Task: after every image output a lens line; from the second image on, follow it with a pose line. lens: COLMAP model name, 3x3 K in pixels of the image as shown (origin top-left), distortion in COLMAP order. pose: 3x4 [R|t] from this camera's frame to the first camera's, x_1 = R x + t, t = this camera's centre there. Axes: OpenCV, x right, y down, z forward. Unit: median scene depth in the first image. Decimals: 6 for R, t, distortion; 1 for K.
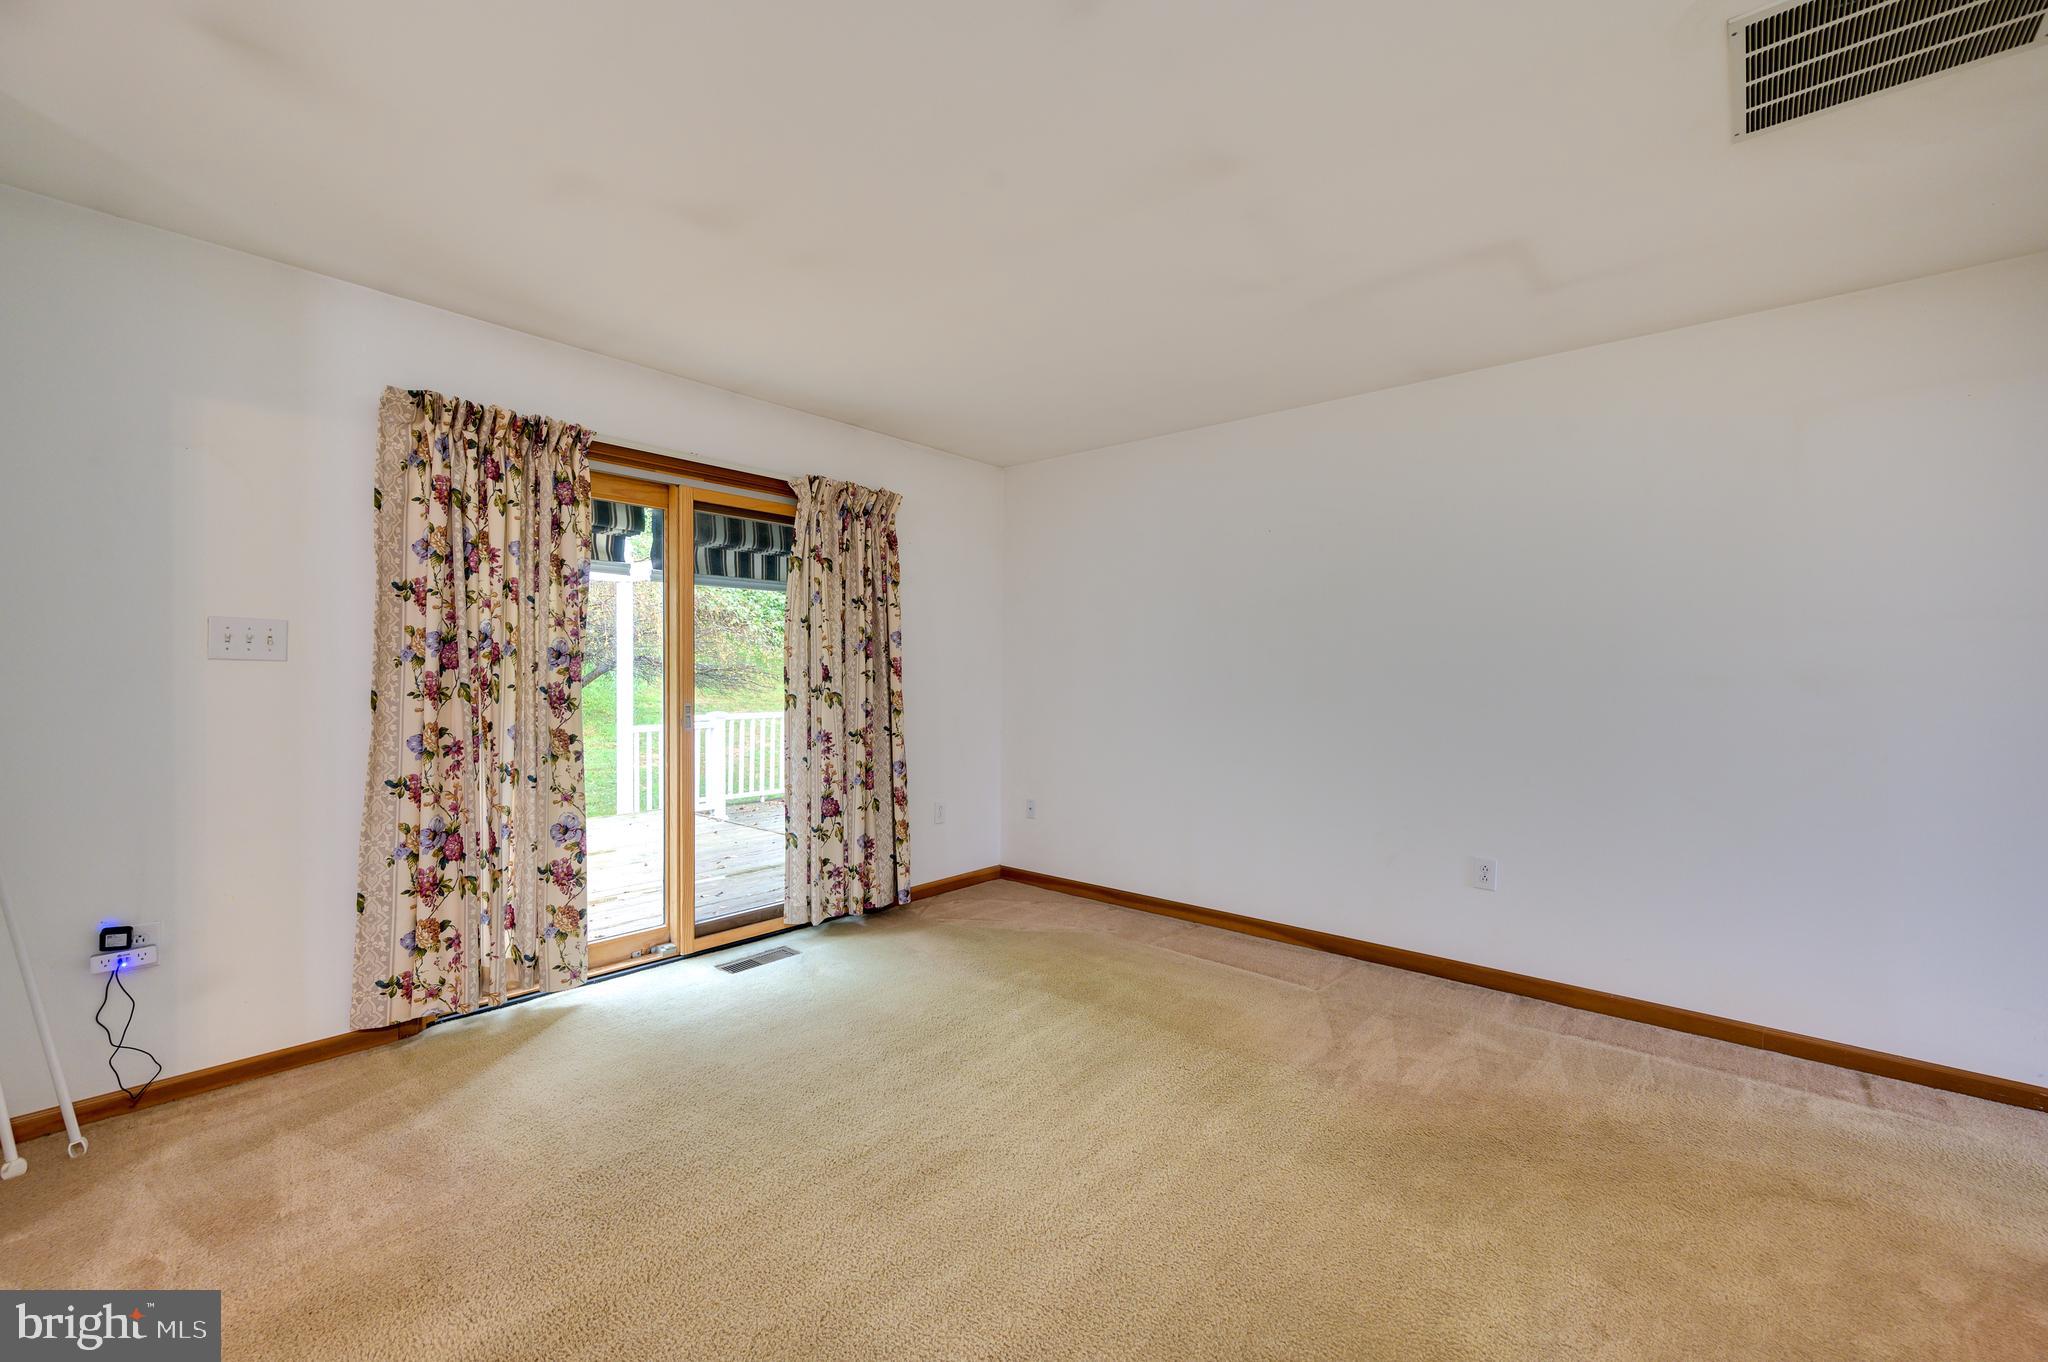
lens RADIAL K [[833.7, 0, 1024.0], [0, 833.7, 681.0], [0, 0, 1]] dist [-0.000075, -0.000122]
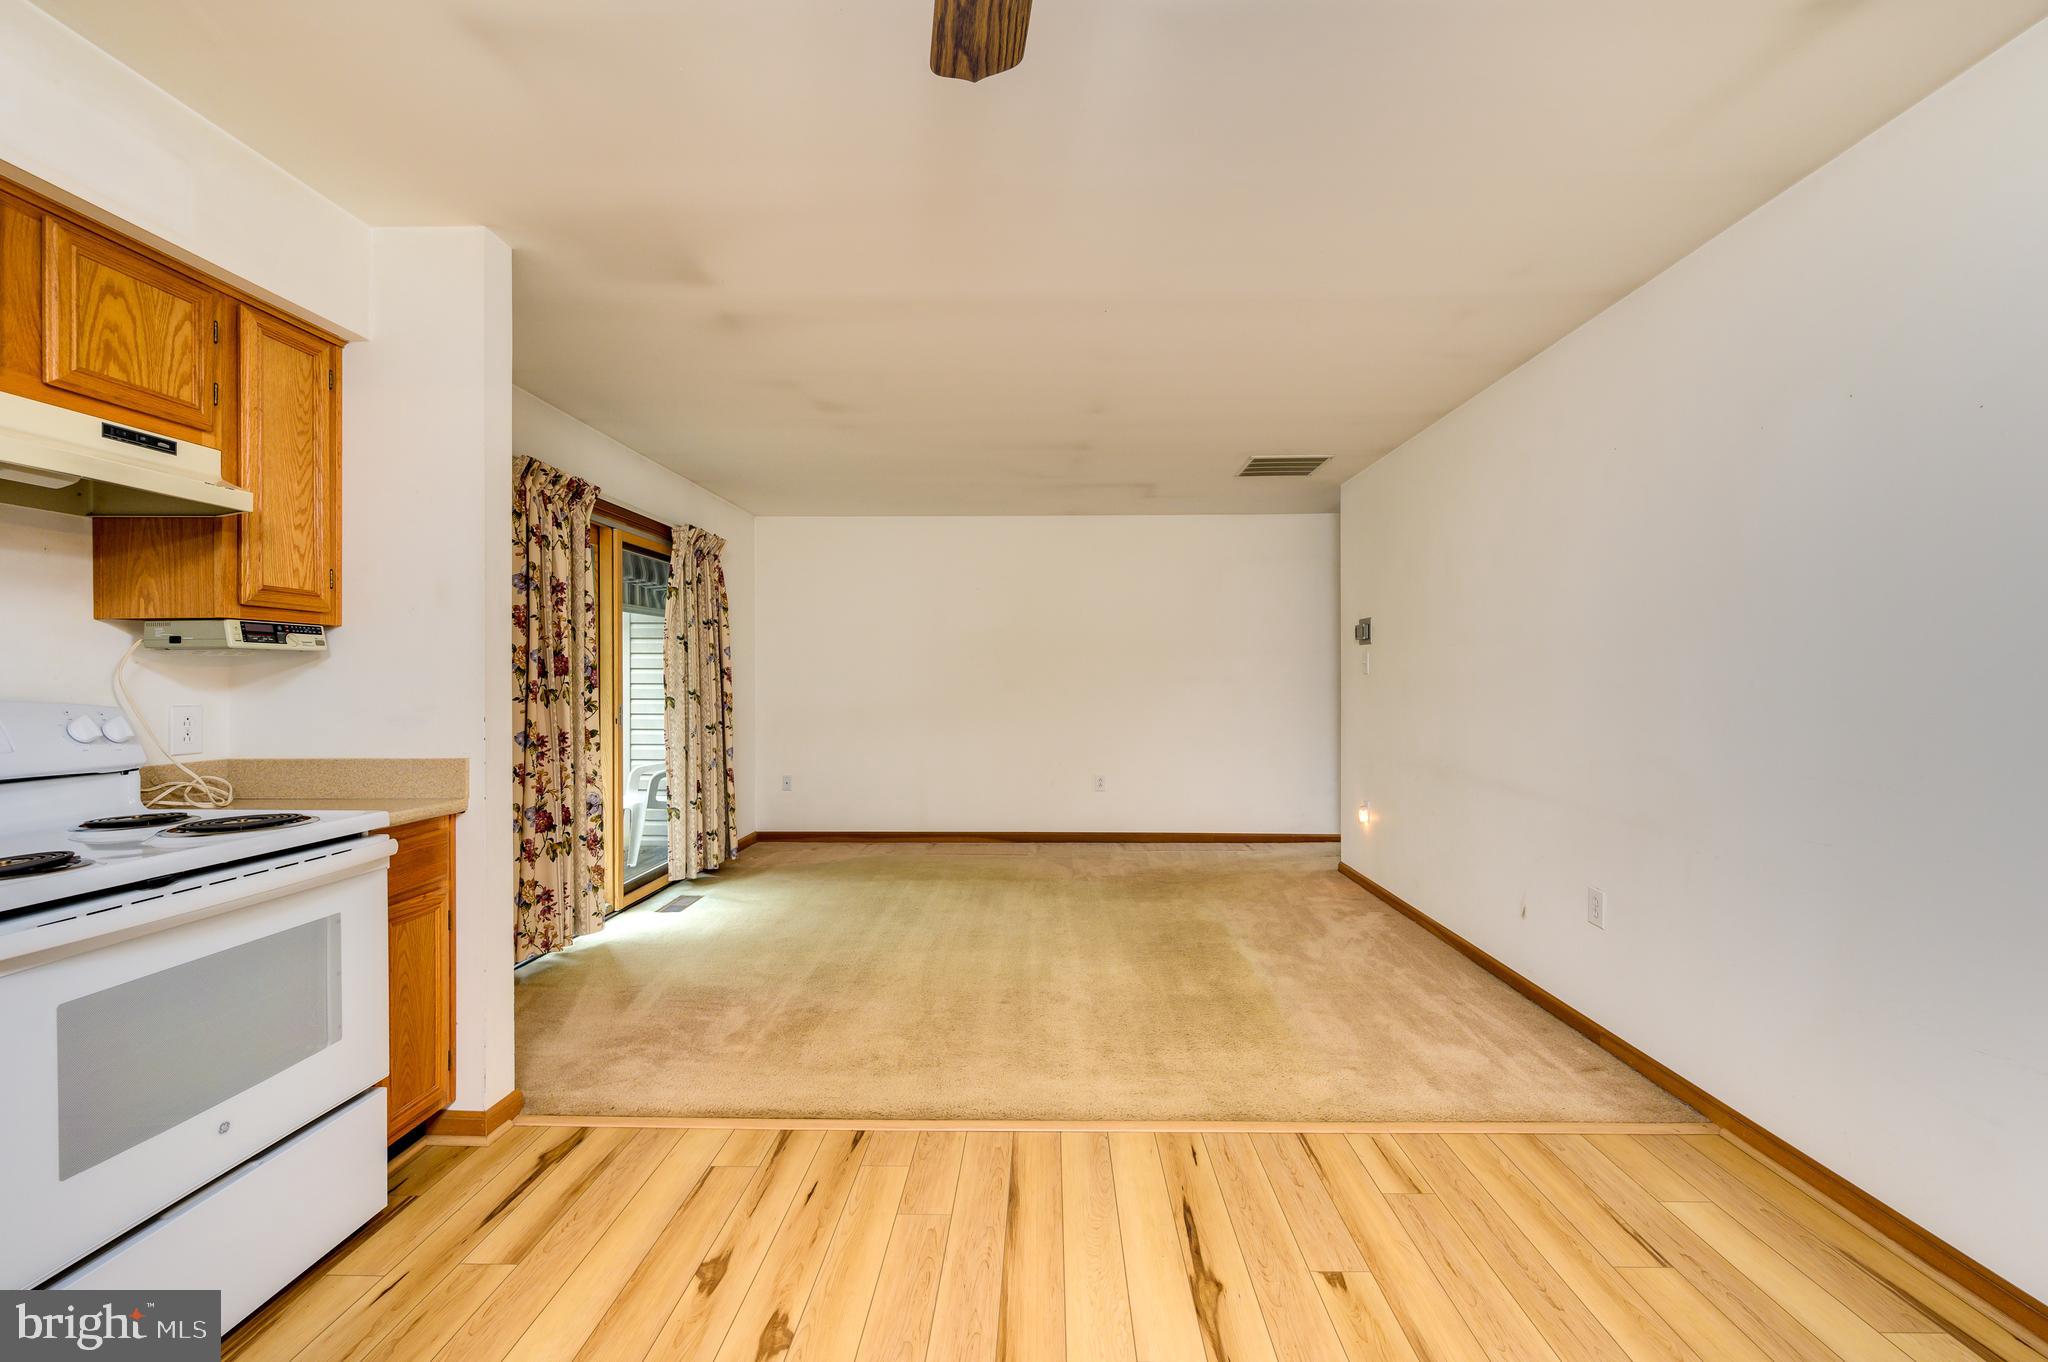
lens RADIAL K [[839.9, 0, 1024.0], [0, 839.9, 681.0], [0, 0, 1]] dist [0.001510, 0.000135]
pose [[0.777744, -0.011941, 0.628468, -0.659770], [0.015494, 0.999880, -0.000176, 0.000462], [-0.628390, 0.009874, 0.777836, -0.314592]]
